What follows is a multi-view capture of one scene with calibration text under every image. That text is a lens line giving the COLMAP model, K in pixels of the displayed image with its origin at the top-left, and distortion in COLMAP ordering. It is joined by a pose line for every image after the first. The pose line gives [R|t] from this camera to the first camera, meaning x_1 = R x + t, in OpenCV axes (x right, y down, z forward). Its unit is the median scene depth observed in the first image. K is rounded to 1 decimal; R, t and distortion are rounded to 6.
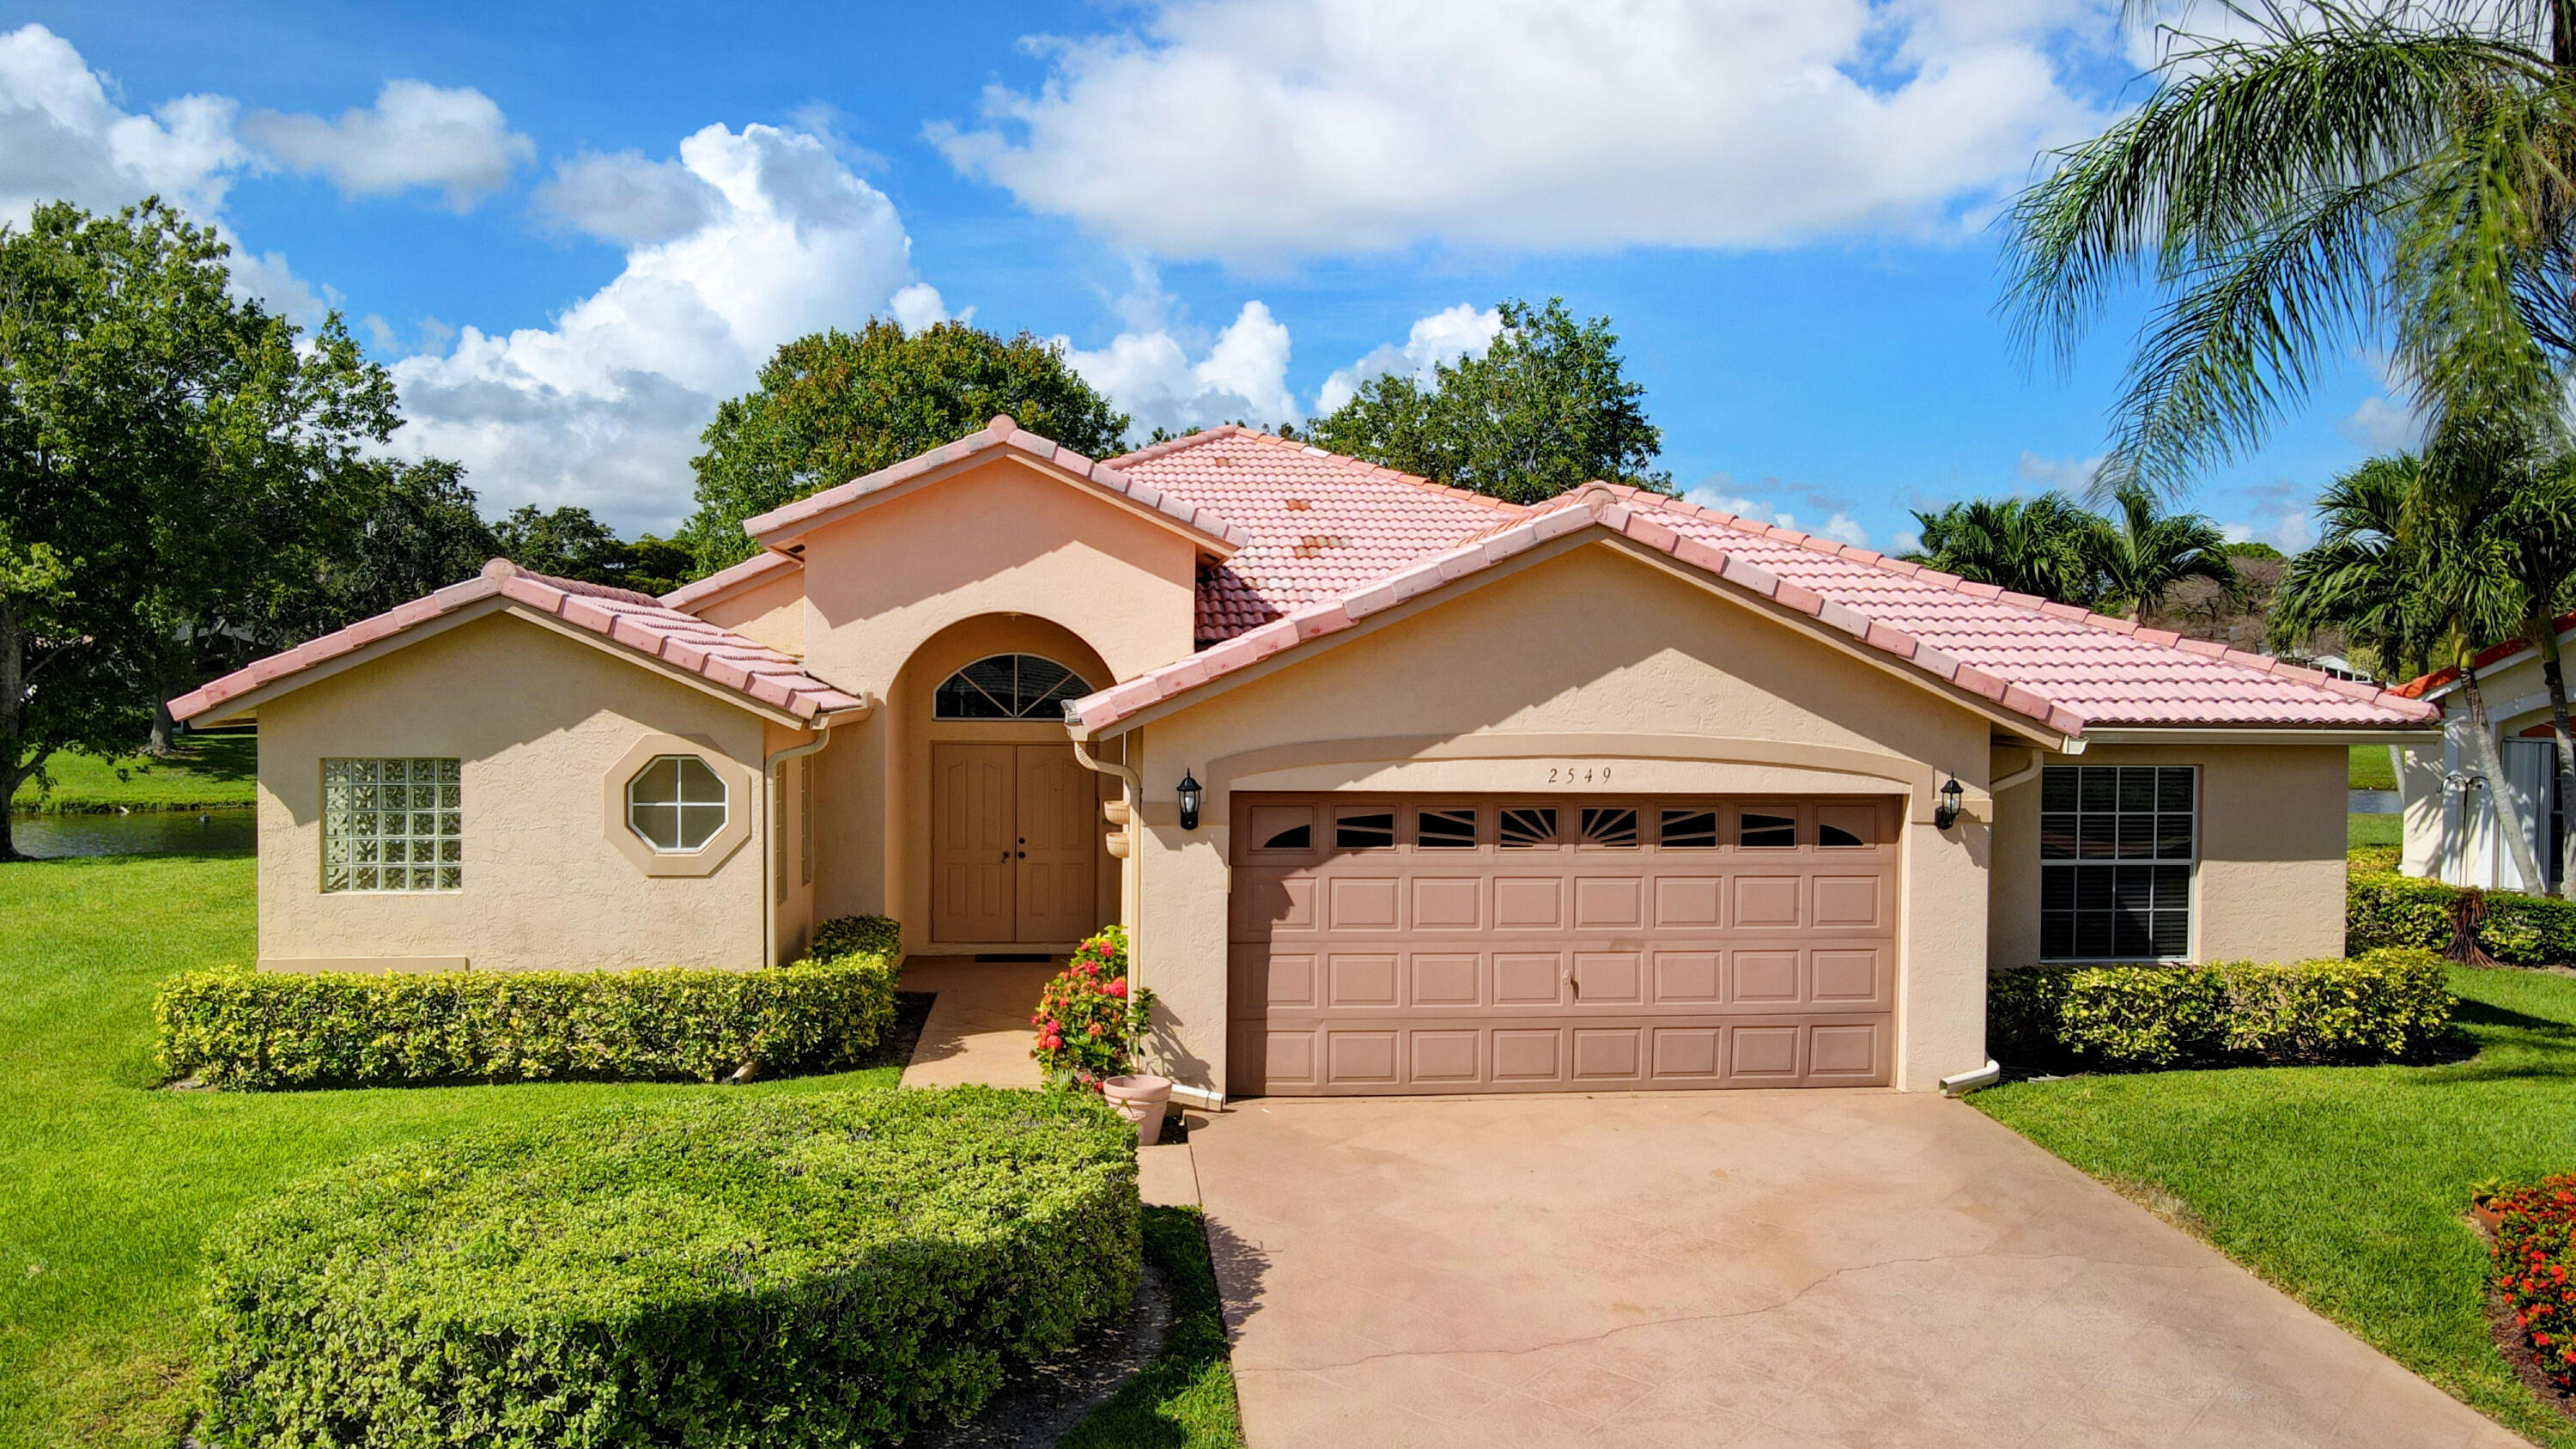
lens RADIAL K [[1905.7, 0, 1285.2], [0, 1905.7, 715.2], [0, 0, 1]] dist [0.008780, 0.009882]
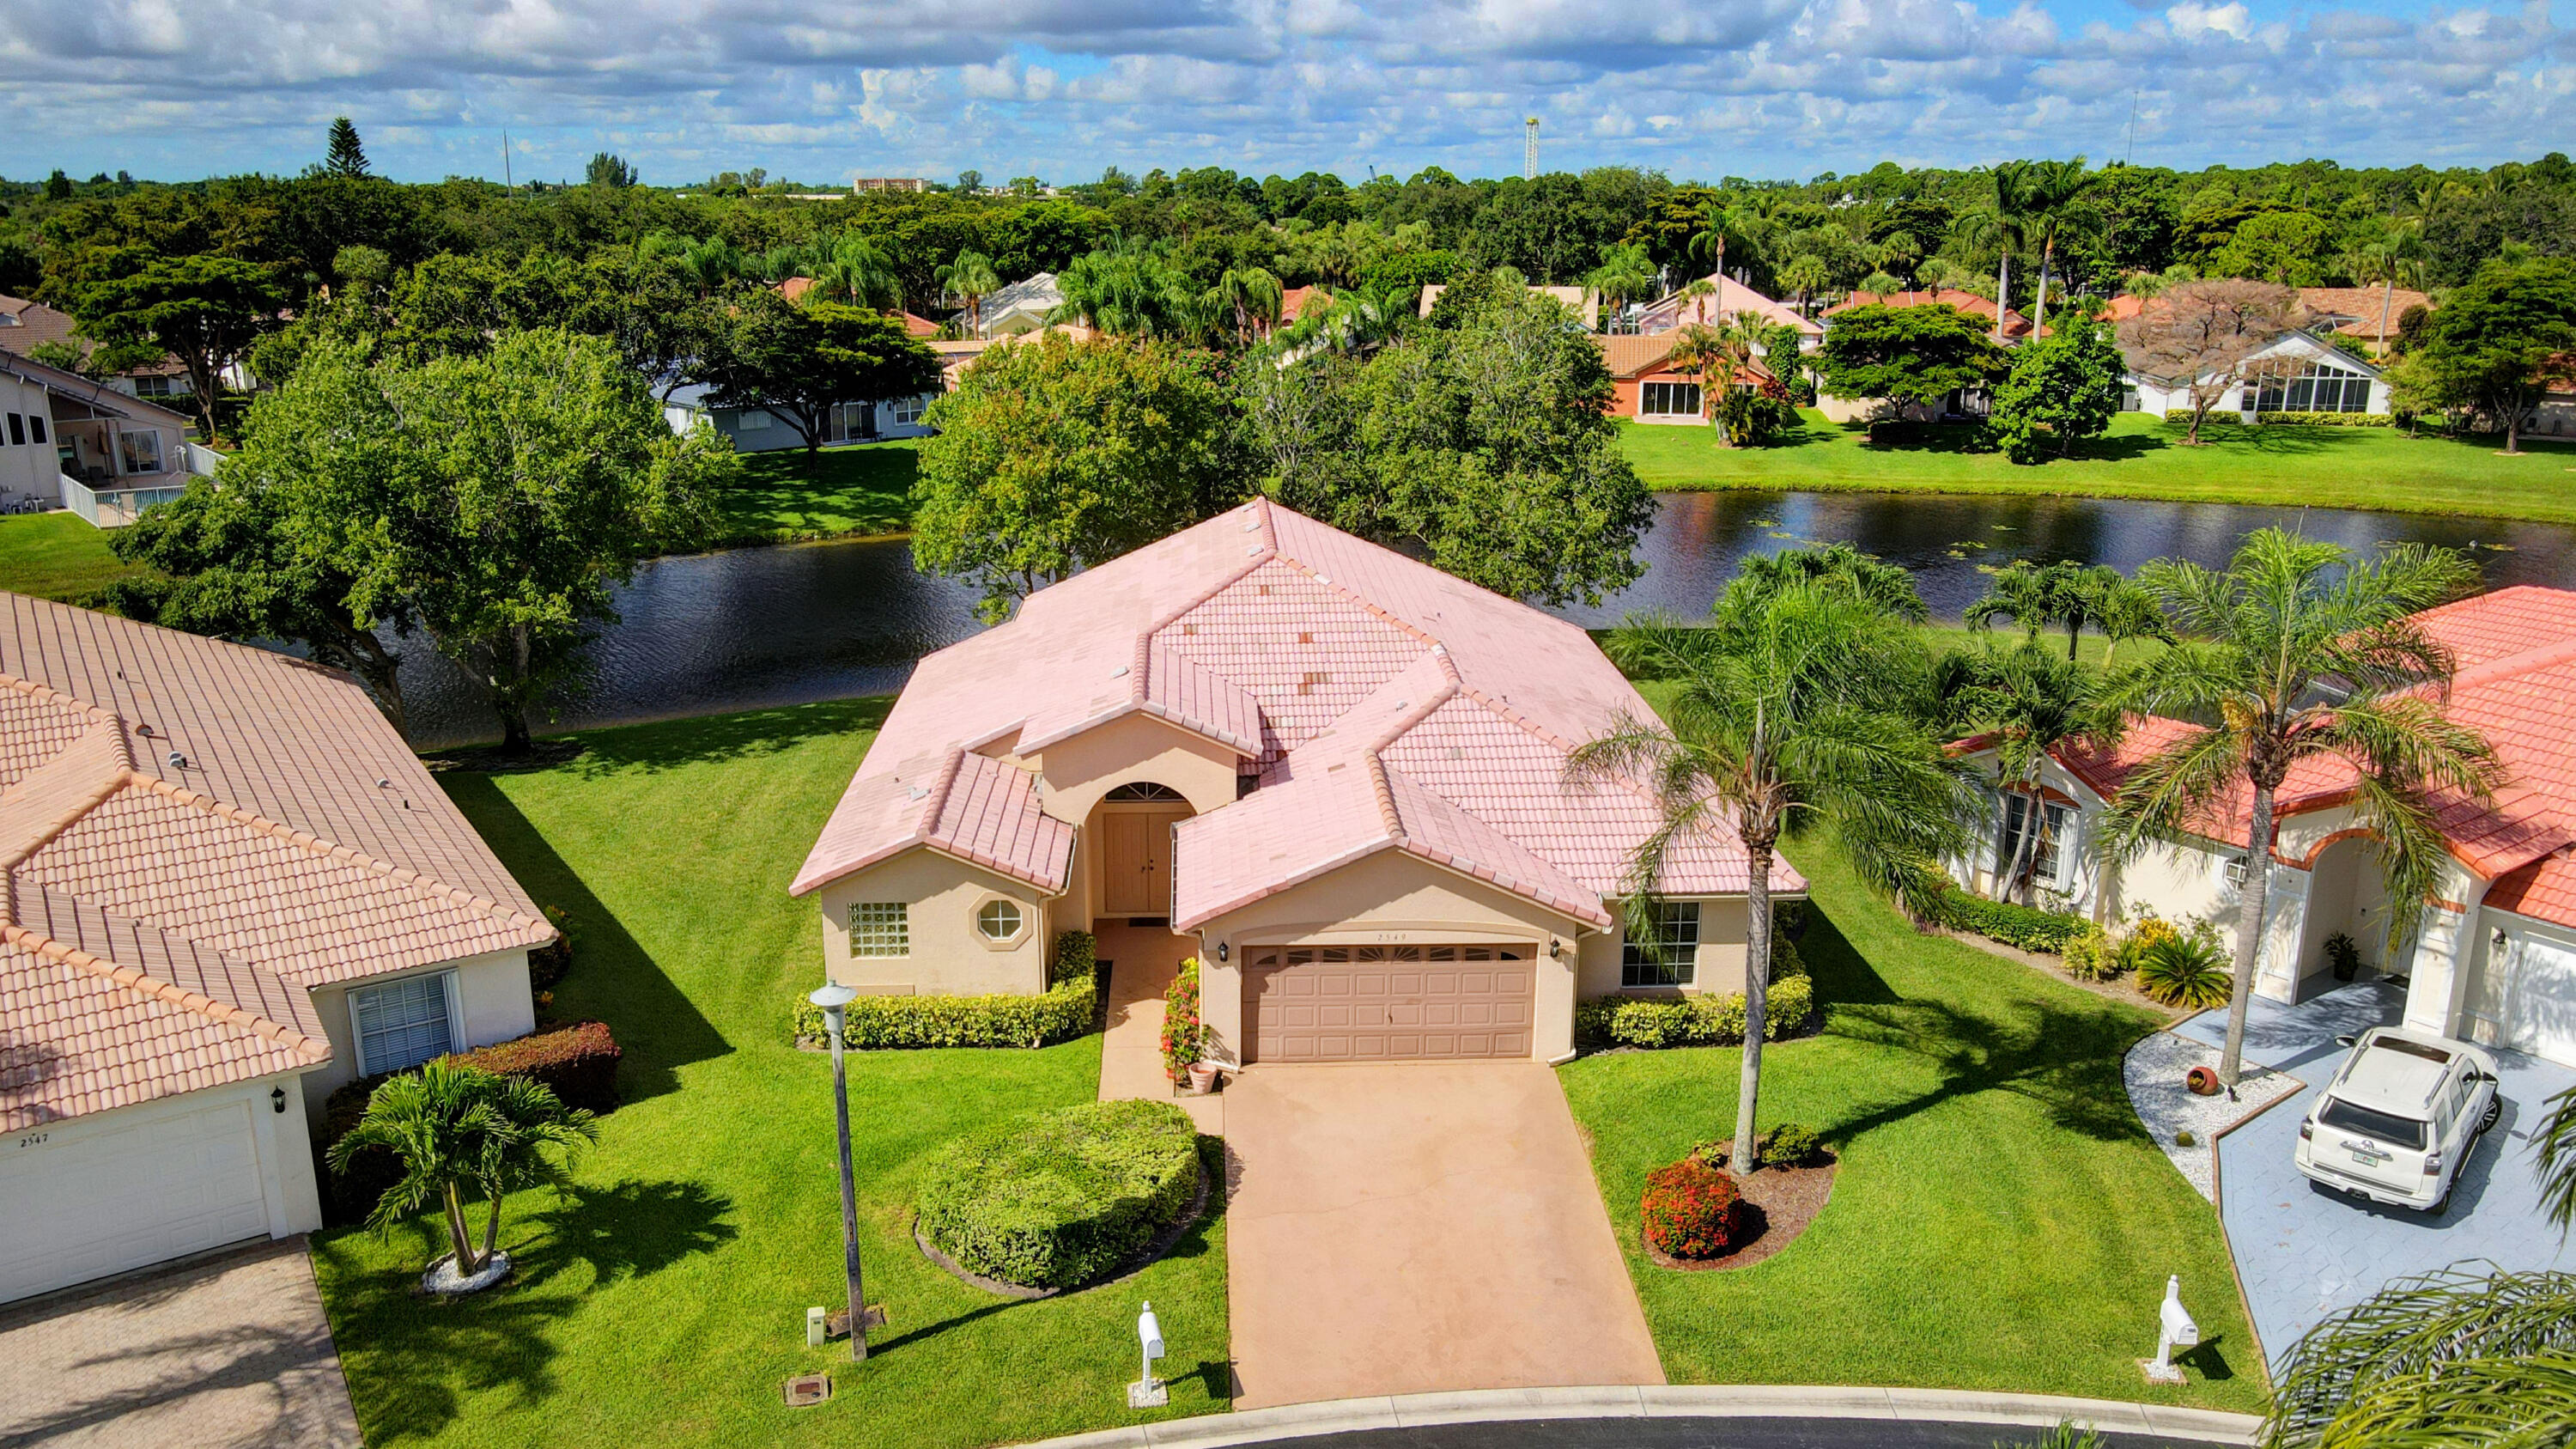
lens RADIAL K [[1905.7, 0, 1286.5], [0, 1905.7, 721.2], [0, 0, 1]] dist [0.008780, 0.009882]
pose [[0.998116, 0.011935, -0.060184, 0.160407], [0.003099, 0.969840, 0.243721, -0.777998], [0.061278, -0.243448, 0.967976, -1.172149]]
